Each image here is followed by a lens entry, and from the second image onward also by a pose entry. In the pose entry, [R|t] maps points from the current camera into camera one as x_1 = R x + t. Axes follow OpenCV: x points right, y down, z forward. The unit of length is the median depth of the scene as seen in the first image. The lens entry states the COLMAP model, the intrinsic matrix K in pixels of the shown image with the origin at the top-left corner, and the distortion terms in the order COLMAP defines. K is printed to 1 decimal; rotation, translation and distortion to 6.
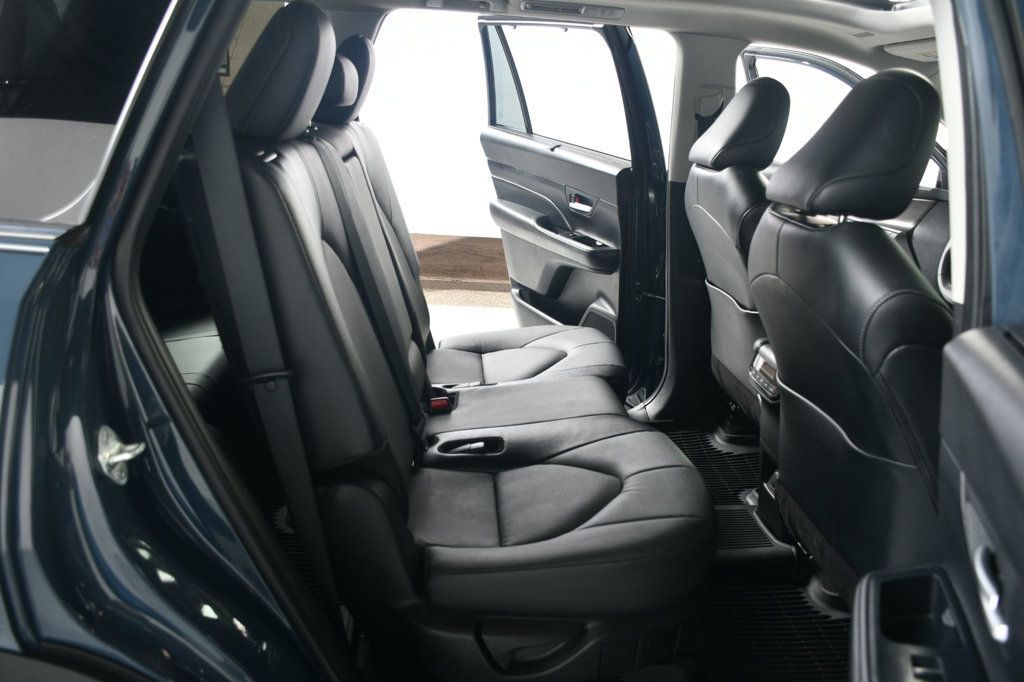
lens RADIAL K [[846.5, 0, 506.3], [0, 846.5, 340.5], [0, 0, 1]] dist [-0.035596, 0.010739]
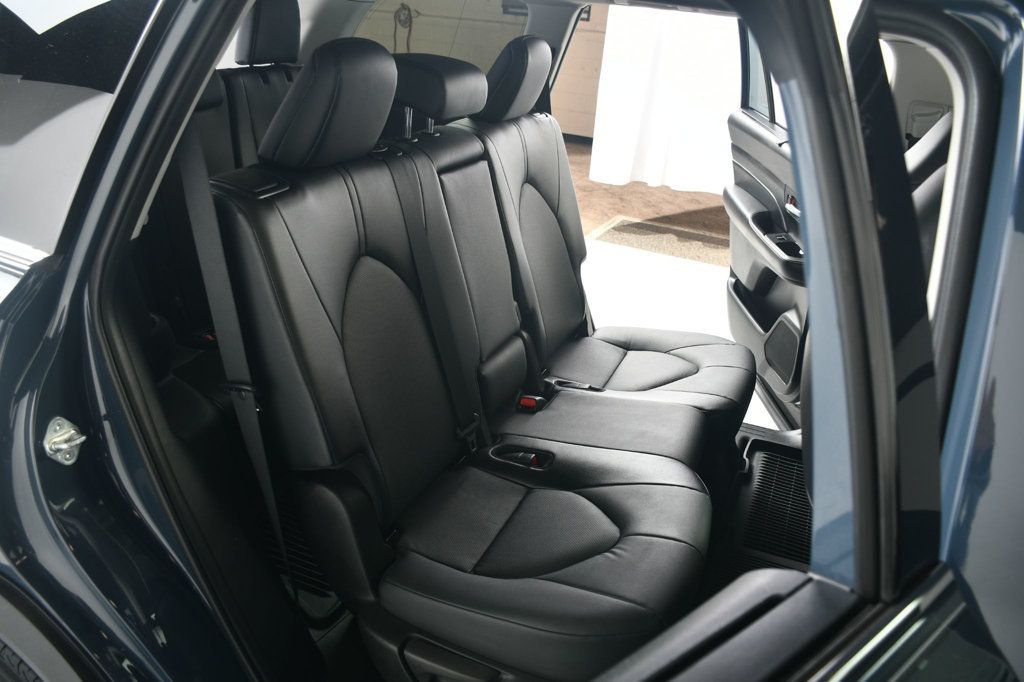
lens RADIAL K [[771.8, 0, 504.3], [0, 771.8, 336.0], [0, 0, 1]] dist [-0.023604, -0.002795]
pose [[0.900388, 0.193324, -0.389778, 0.210756], [-0.155844, 0.979722, 0.125927, -0.102411], [0.406219, -0.052639, 0.912259, 0.094494]]
